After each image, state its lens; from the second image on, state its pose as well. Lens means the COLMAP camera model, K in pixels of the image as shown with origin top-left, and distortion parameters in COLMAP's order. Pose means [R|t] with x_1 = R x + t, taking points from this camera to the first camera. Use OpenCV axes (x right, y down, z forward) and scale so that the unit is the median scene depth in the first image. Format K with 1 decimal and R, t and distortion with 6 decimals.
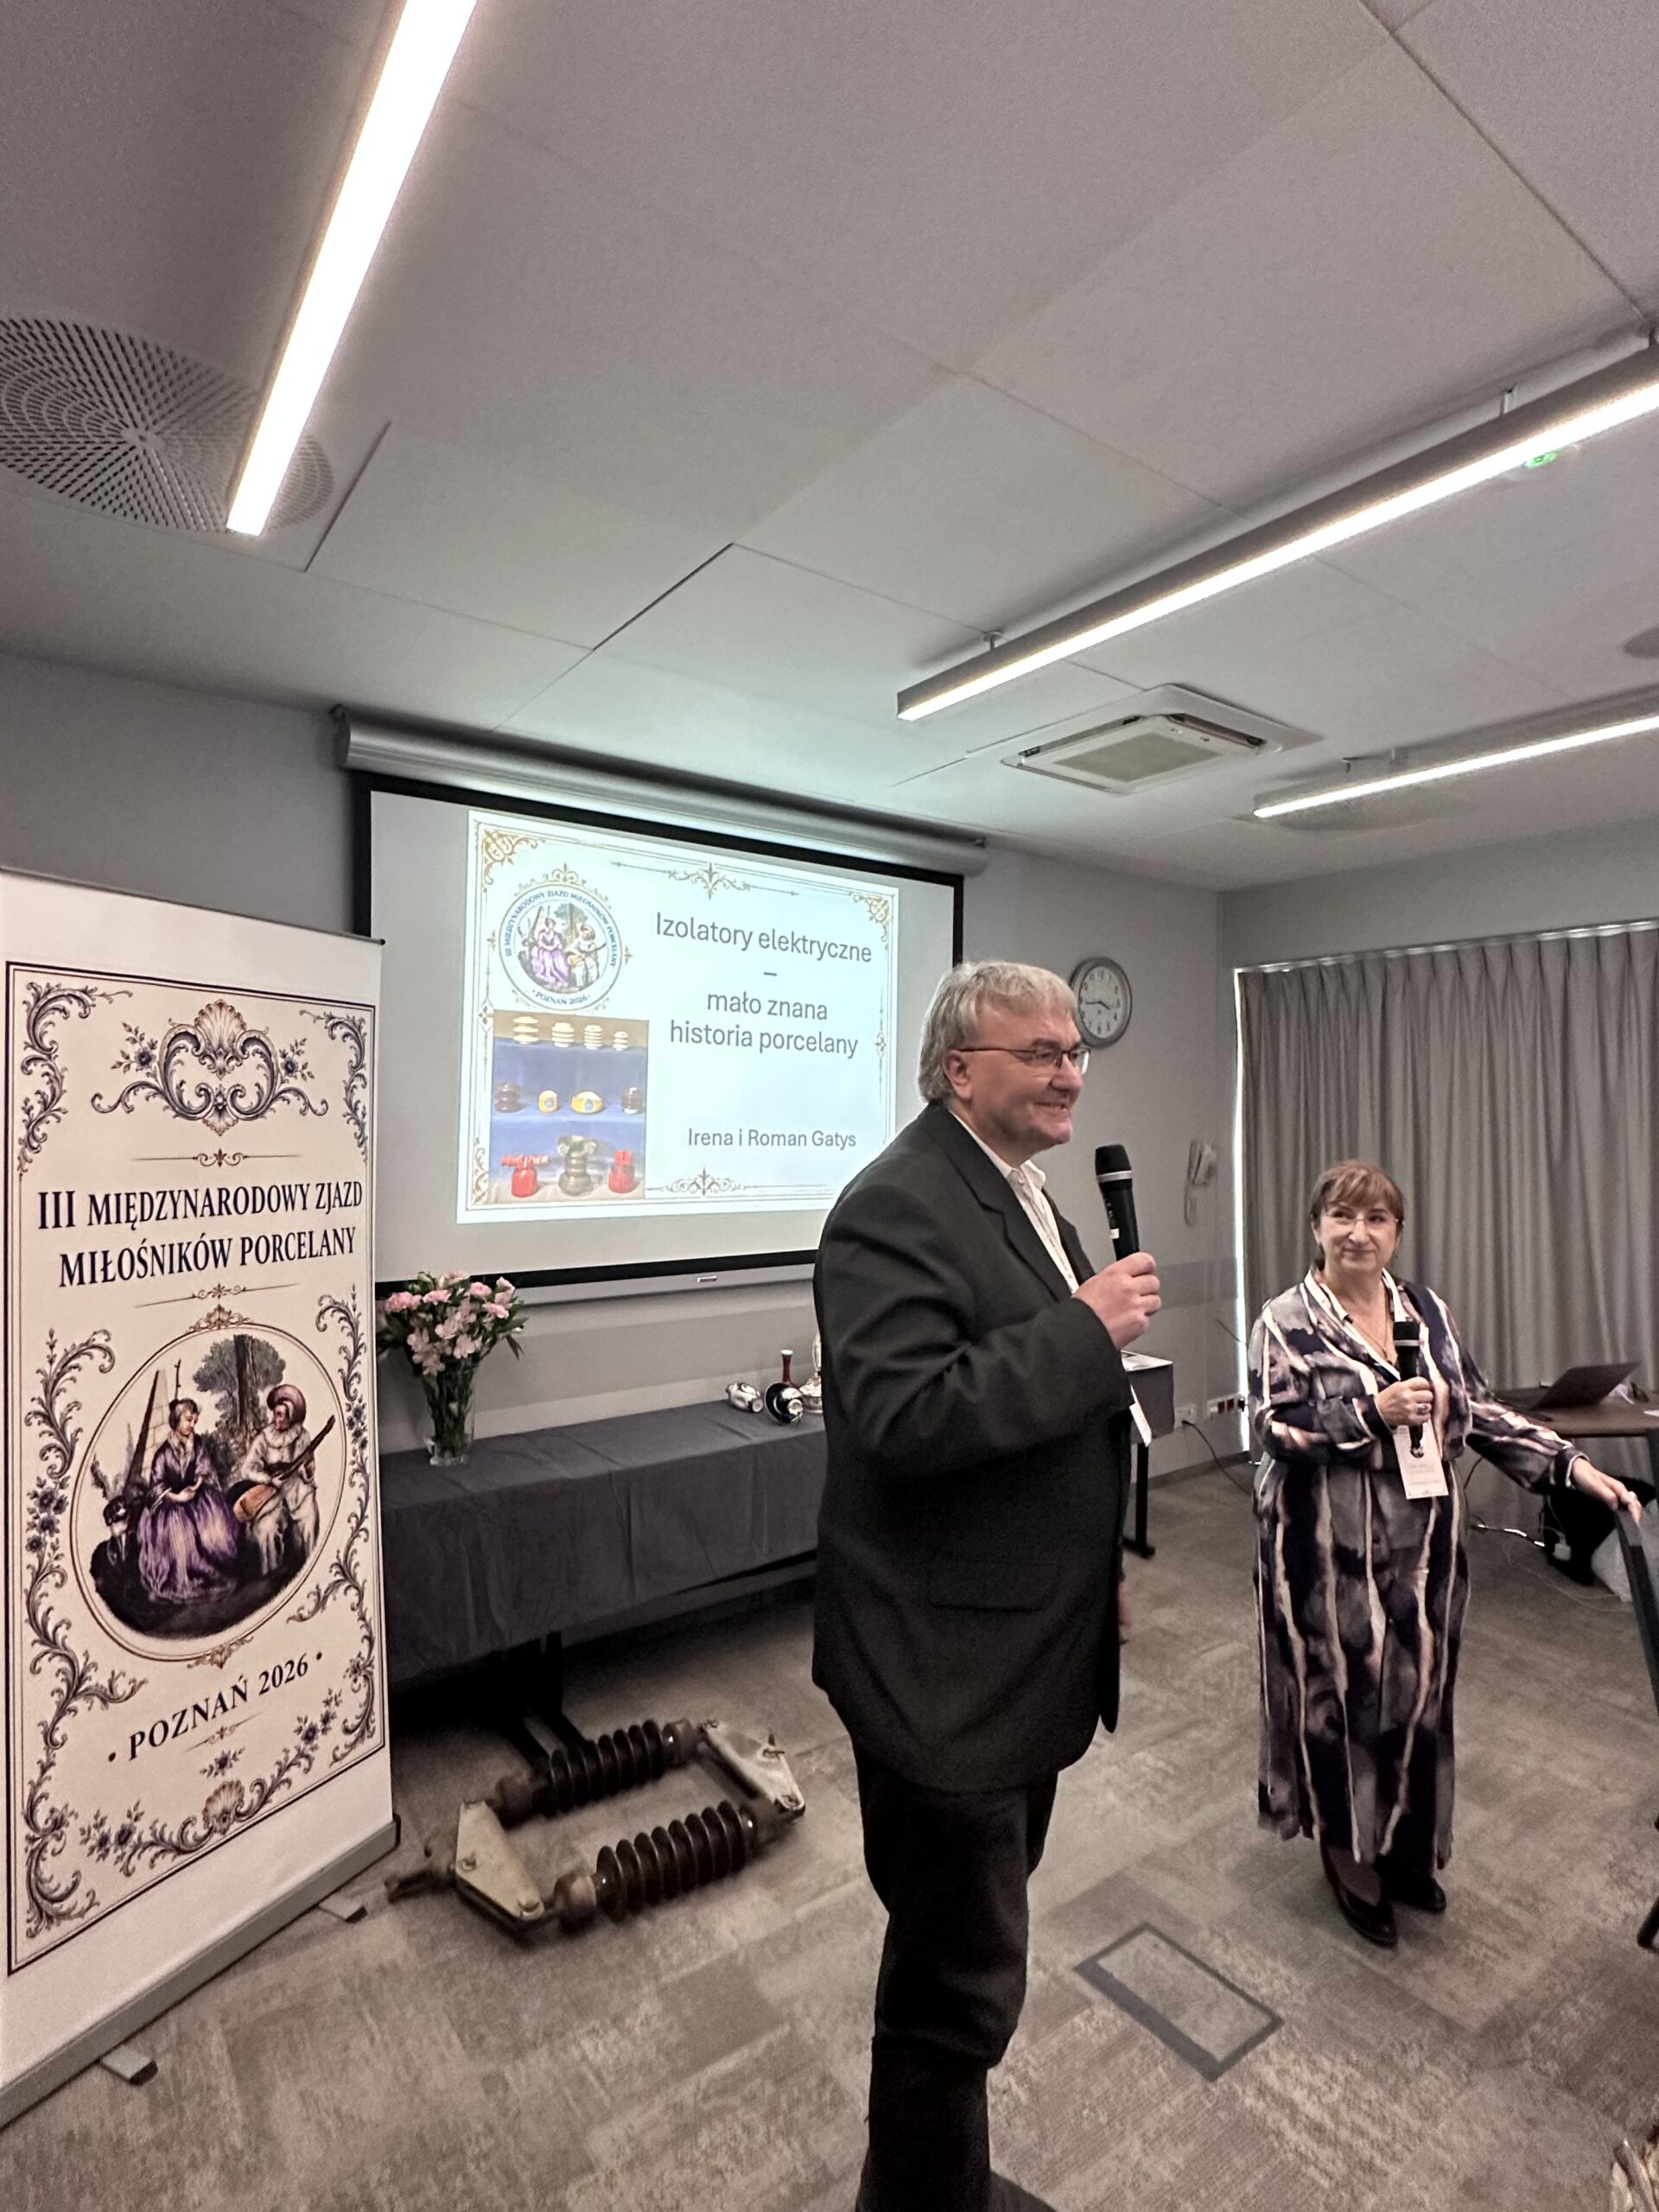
lens RADIAL K [[1134.6, 0, 829.5], [0, 1134.6, 1106.0], [0, 0, 1]] dist [-0.004062, 0.000732]
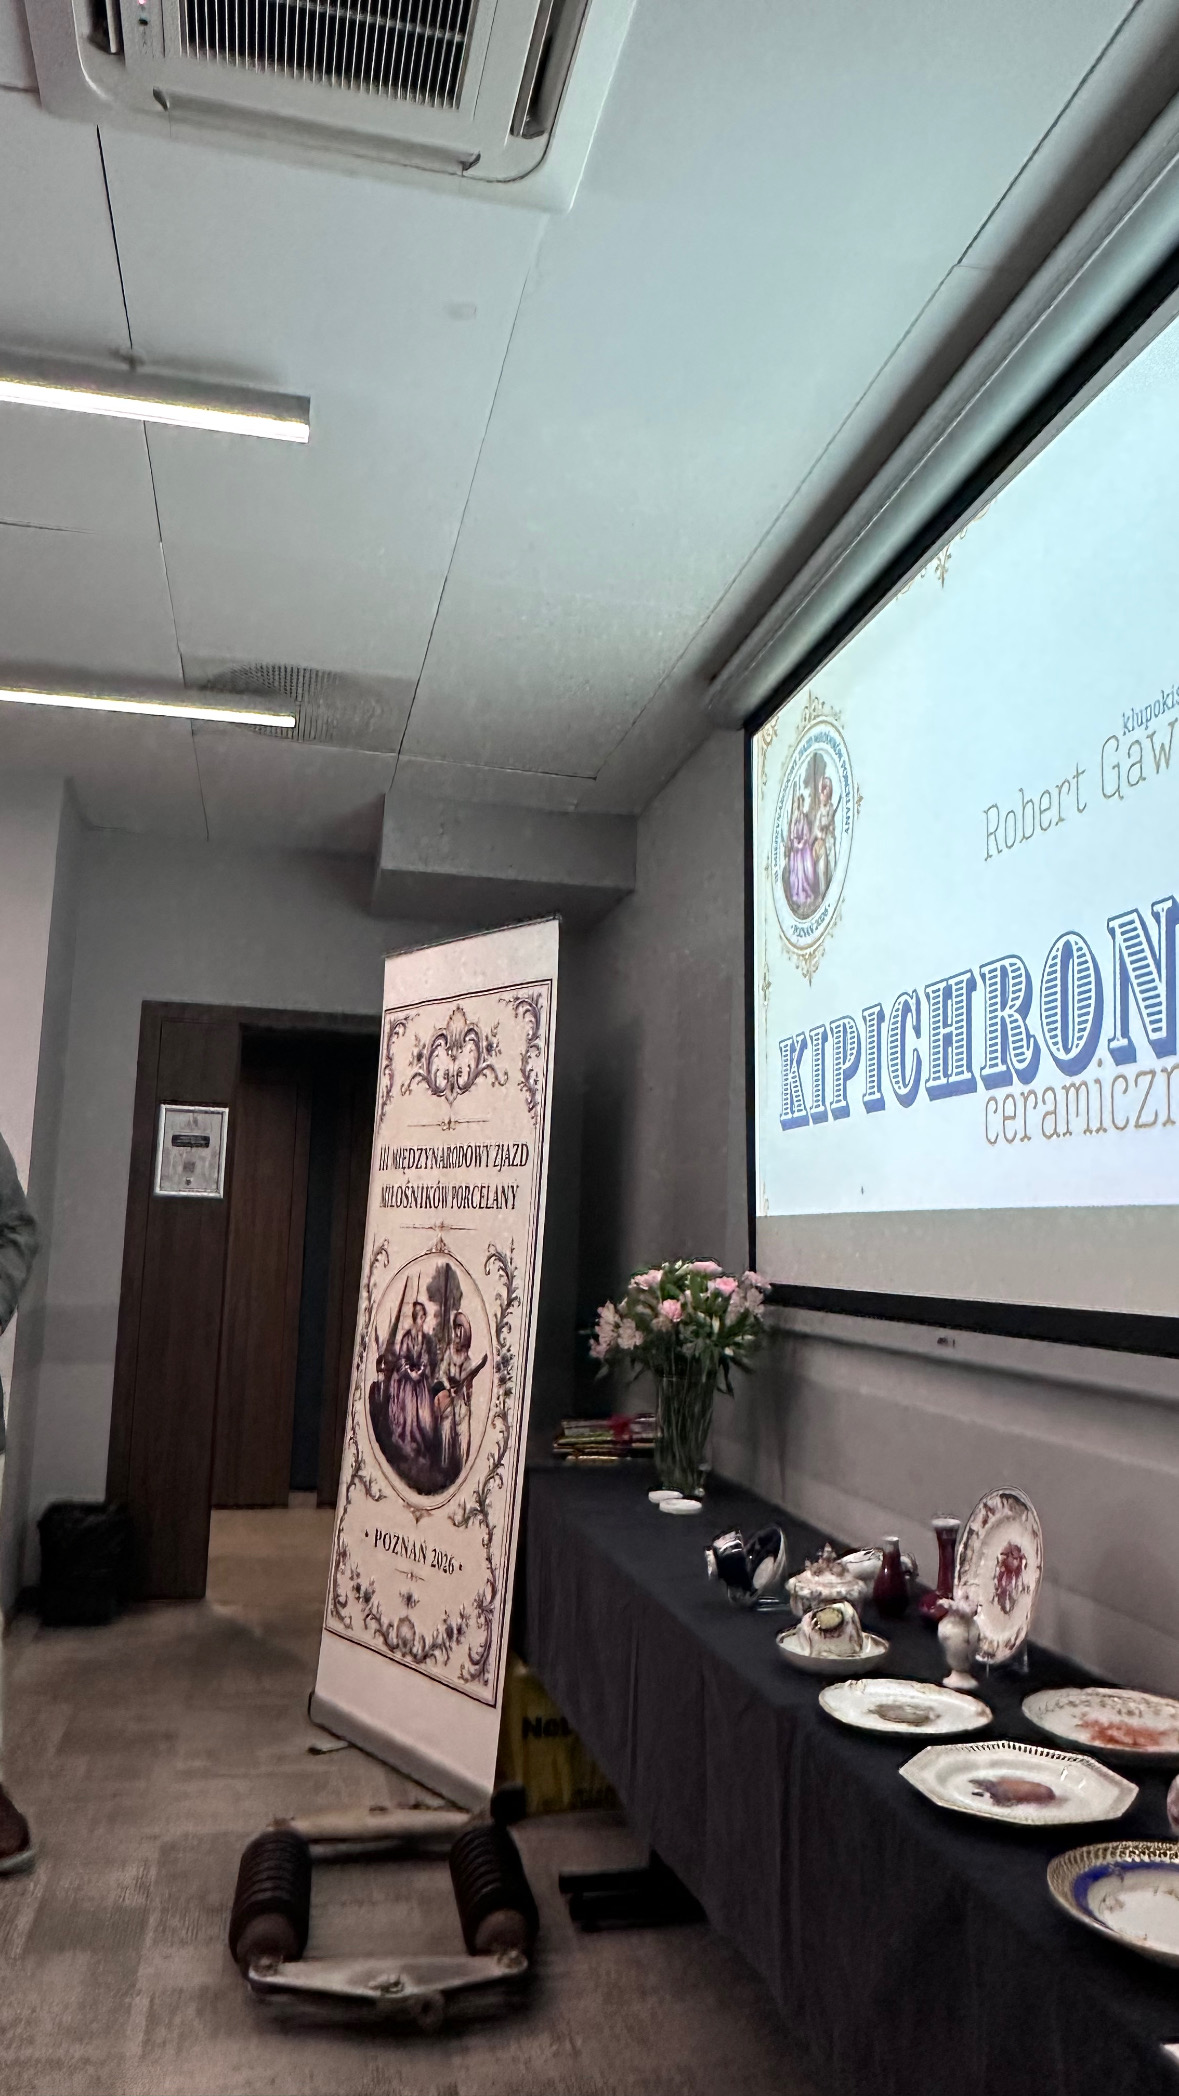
lens RADIAL K [[1448.7, 0, 589.5], [0, 1448.7, 1048.0], [0, 0, 1]] dist [-0.009140, -0.000217]
pose [[-0.409279, -0.152060, -0.899649, 0.919577], [-0.032695, 0.987826, -0.152089, 0.209439], [0.911823, -0.032833, -0.409268, 1.848864]]
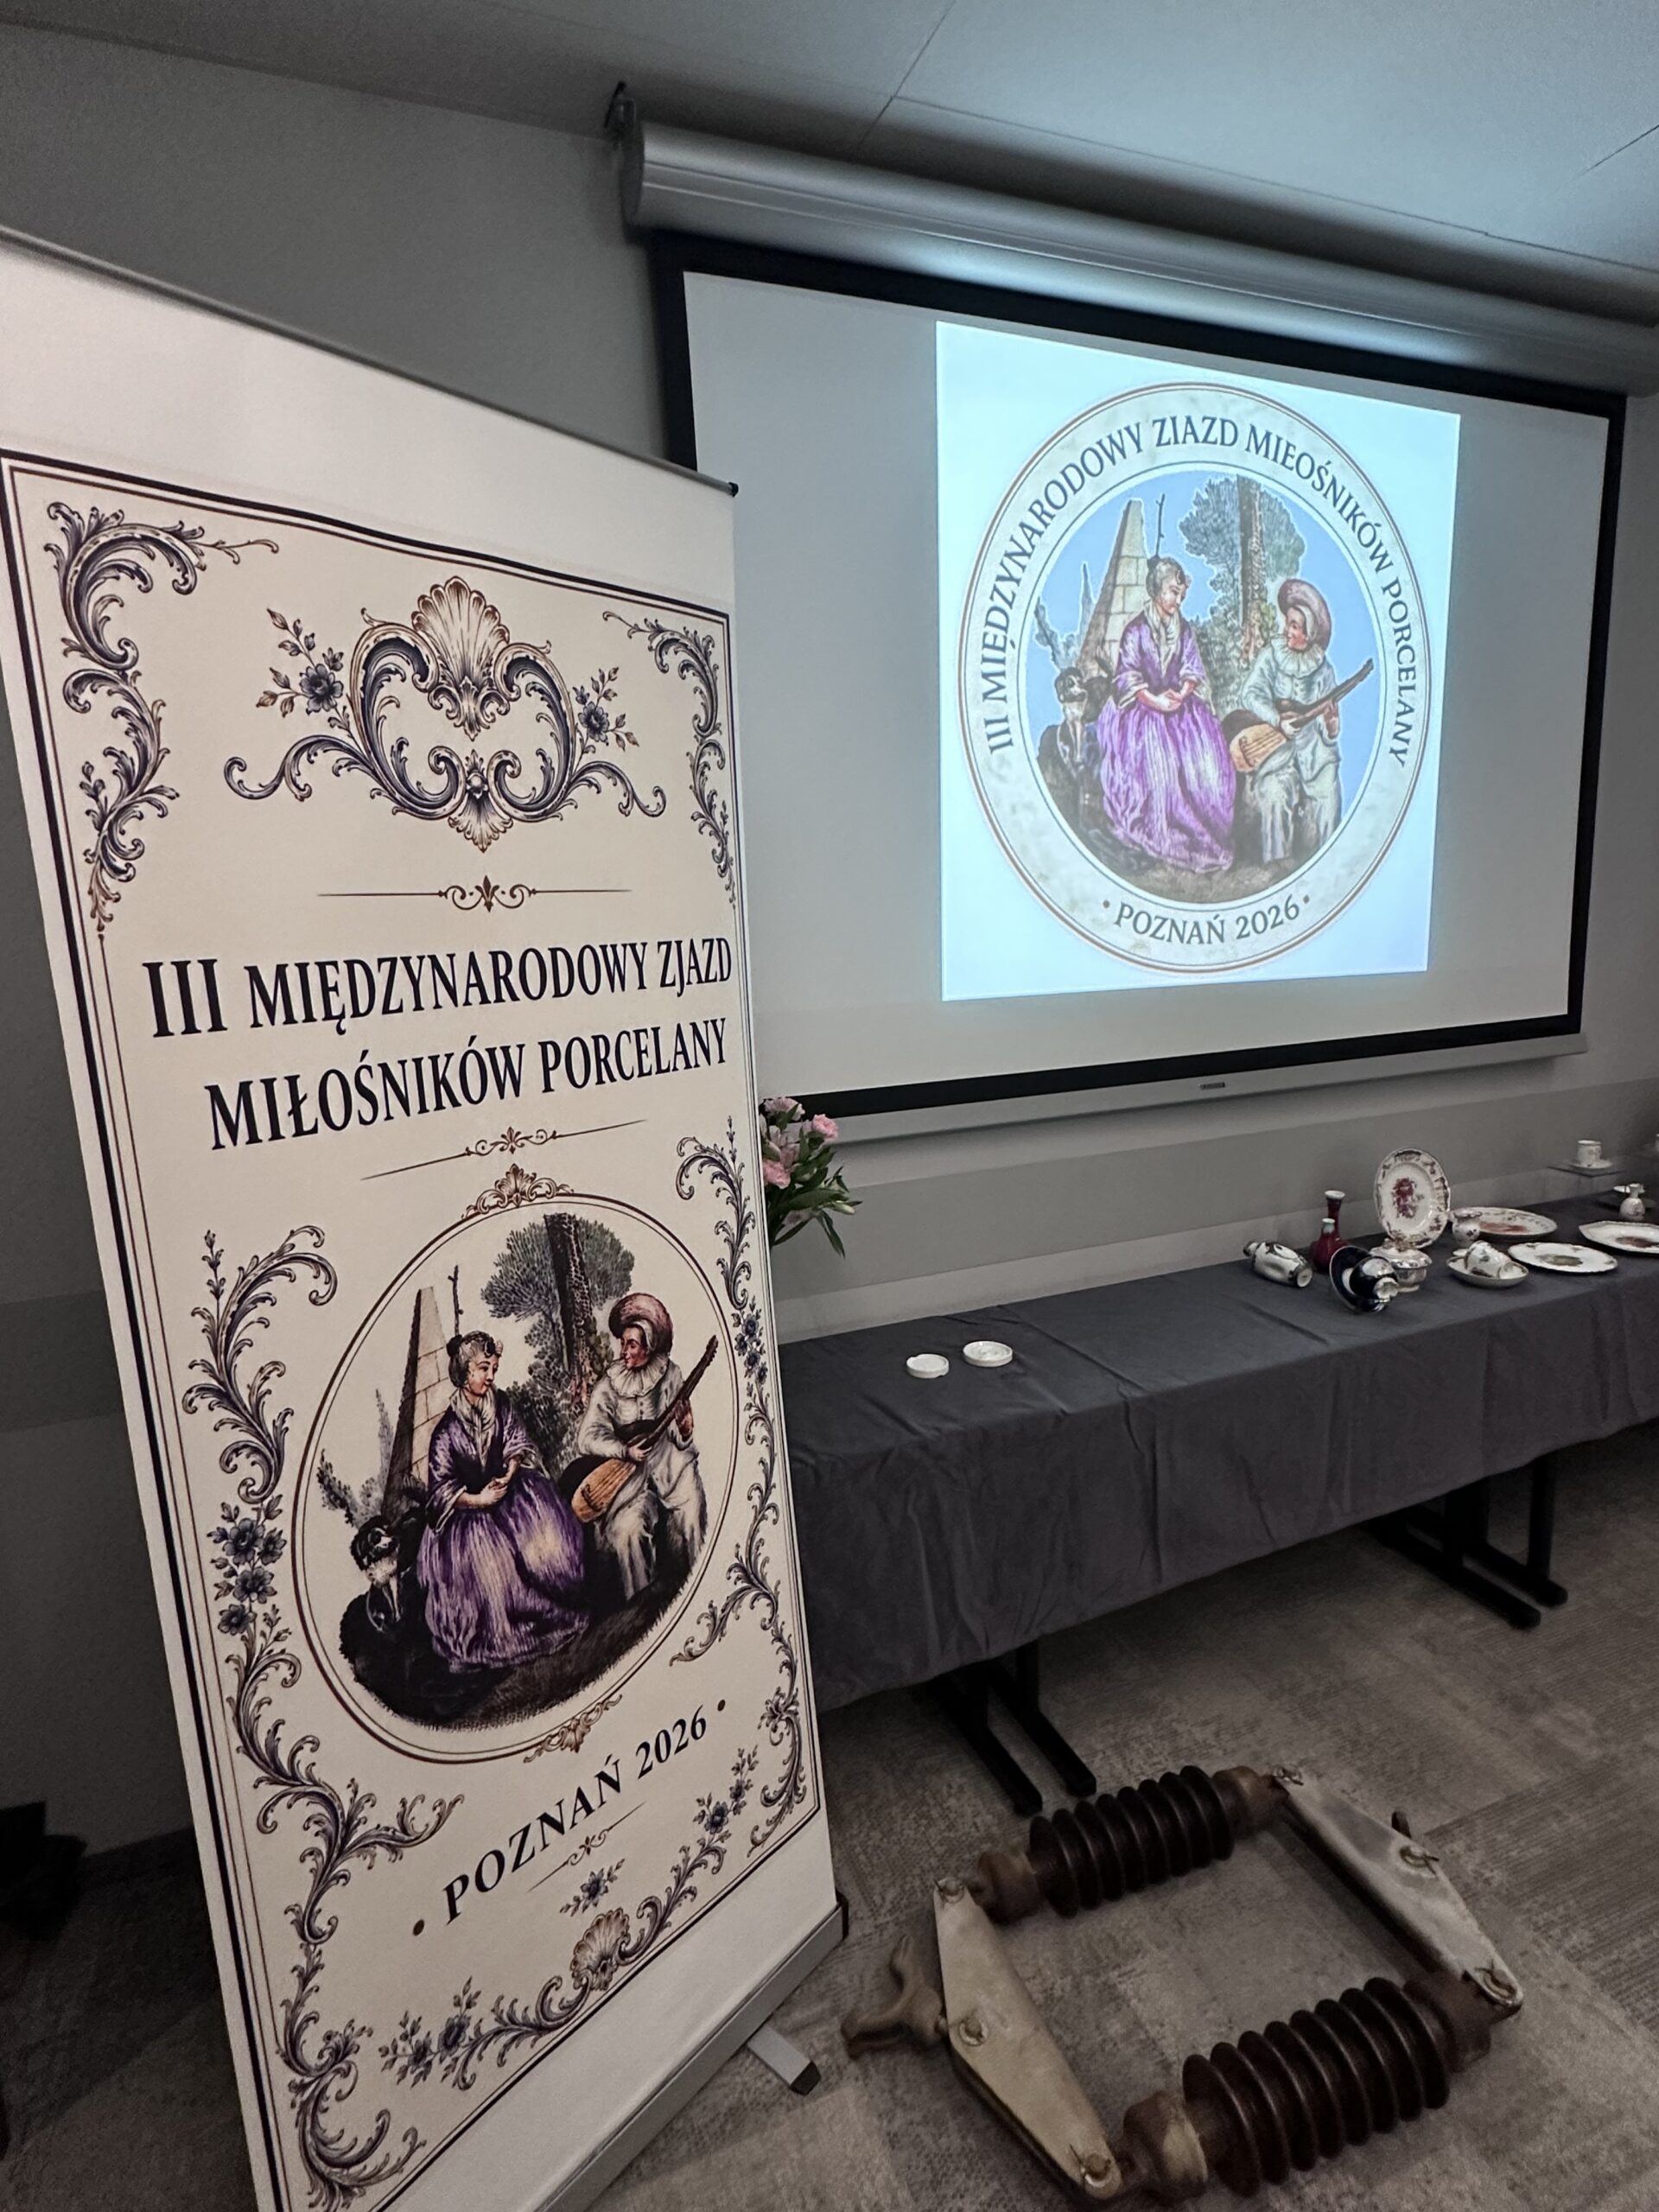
lens RADIAL K [[1143.0, 0, 829.5], [0, 1143.0, 1106.0], [0, 0, 1]] dist [-0.004552, -0.000143]
pose [[0.966388, -0.002723, -0.257074, -0.248944], [0.051391, 0.981808, 0.182789, 0.054222], [0.251899, -0.189857, 0.948947, 0.519837]]
